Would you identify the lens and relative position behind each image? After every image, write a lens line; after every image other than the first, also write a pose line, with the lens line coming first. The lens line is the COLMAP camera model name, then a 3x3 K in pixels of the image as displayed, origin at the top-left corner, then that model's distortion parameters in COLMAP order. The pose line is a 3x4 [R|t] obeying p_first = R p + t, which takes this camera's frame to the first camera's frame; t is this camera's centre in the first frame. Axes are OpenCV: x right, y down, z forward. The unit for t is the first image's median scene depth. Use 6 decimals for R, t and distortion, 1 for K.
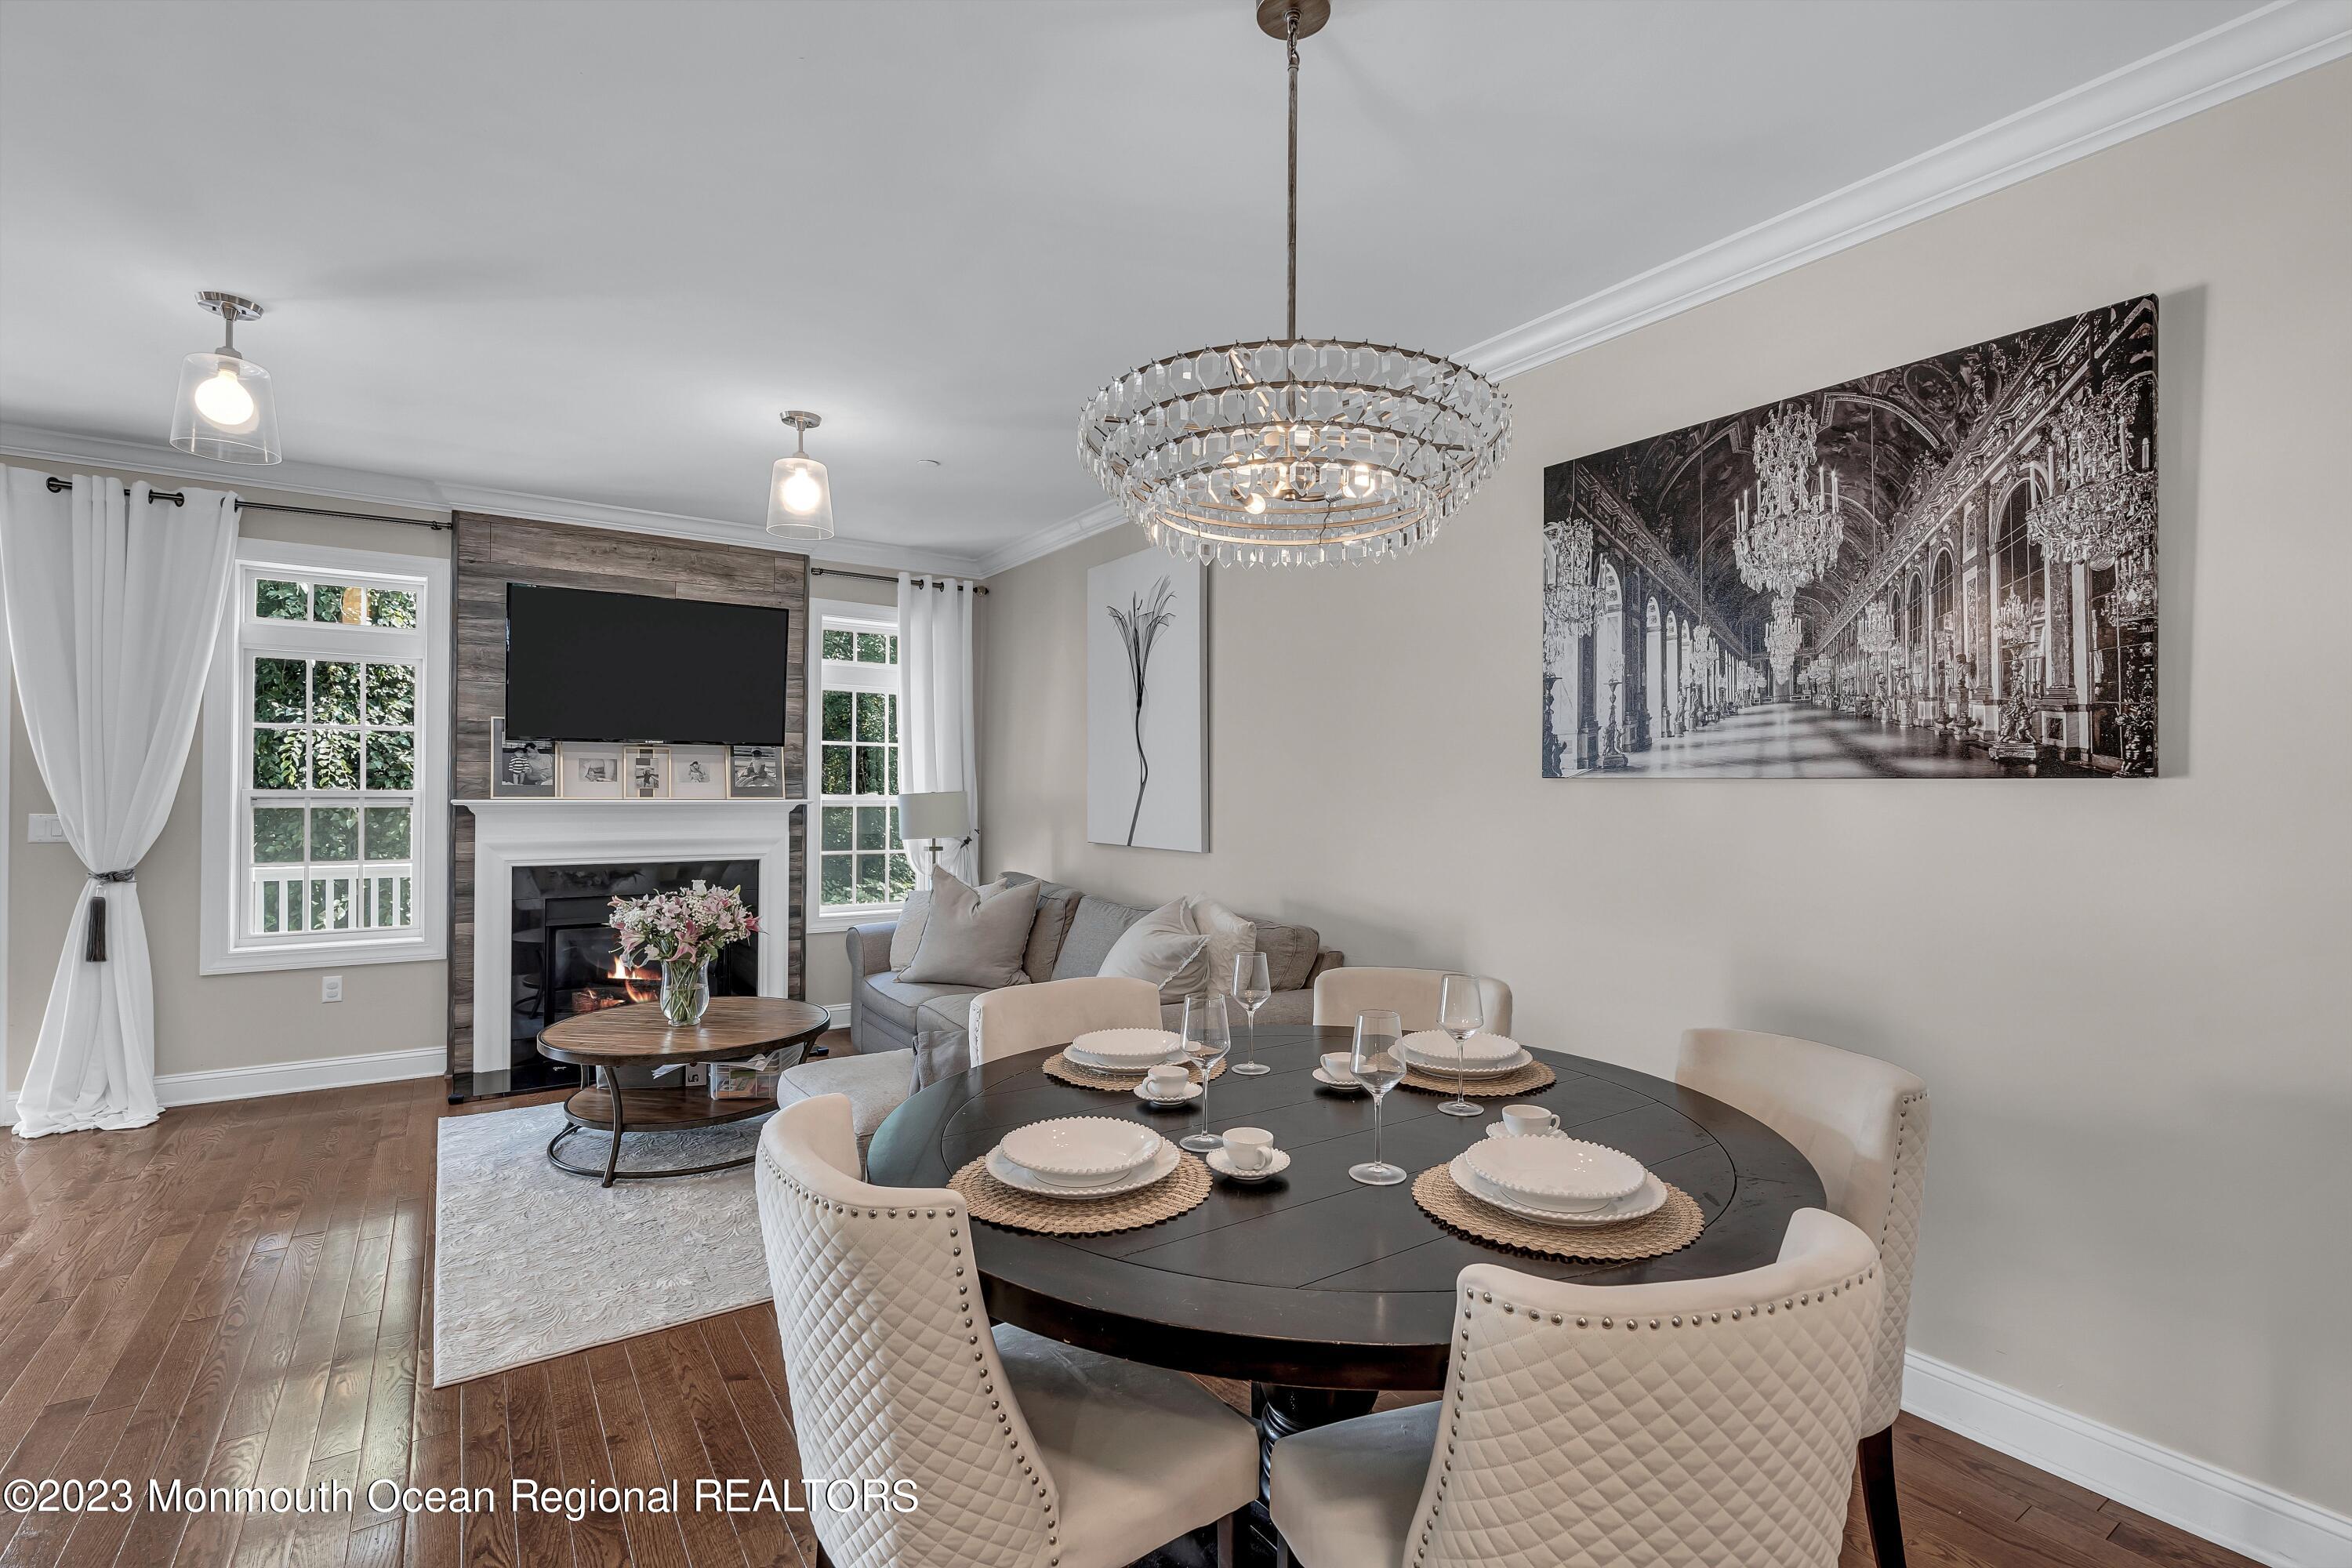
lens RADIAL K [[1044.3, 0, 1205.6], [0, 1044.3, 782.8], [0, 0, 1]] dist [-0.000133, -0.000148]
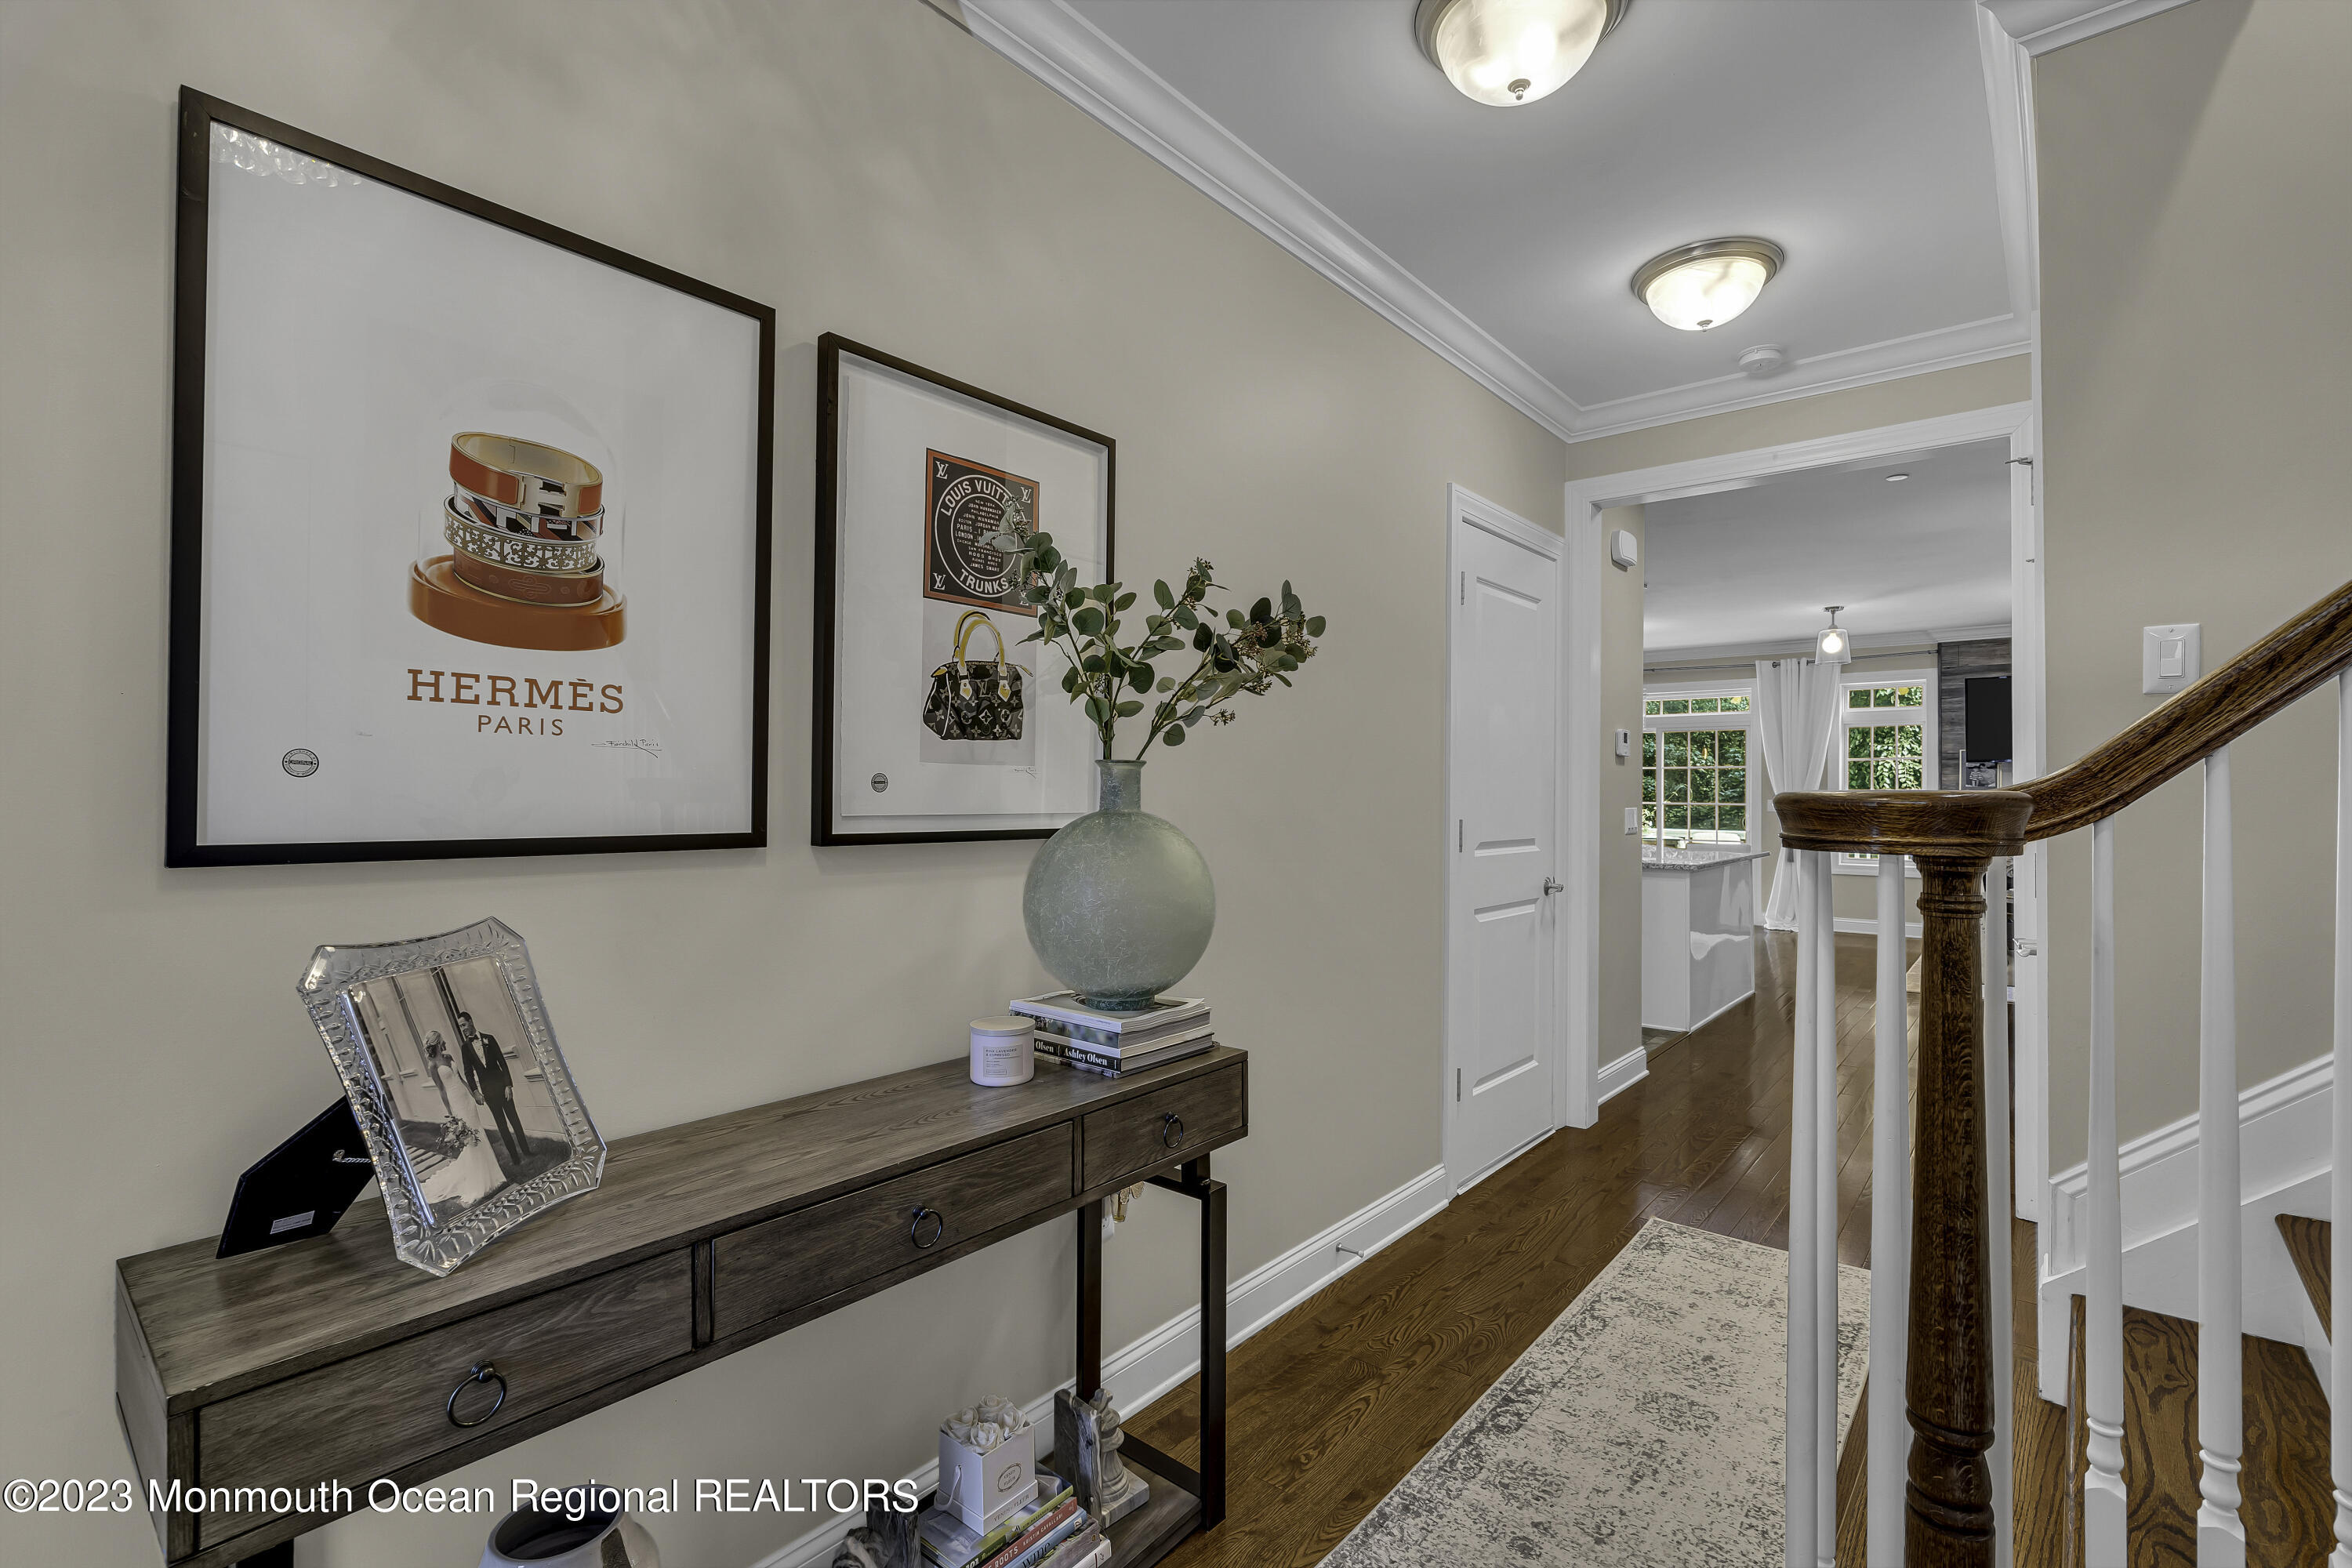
lens RADIAL K [[1054.2, 0, 1180.4], [0, 1054.2, 793.6], [0, 0, 1]] dist [0.001283, 0.000219]
pose [[0.248071, -0.017848, -0.968578, 0.787878], [-0.004310, 0.999800, -0.019527, 0.056867], [0.968732, 0.009019, 0.247944, -0.805768]]
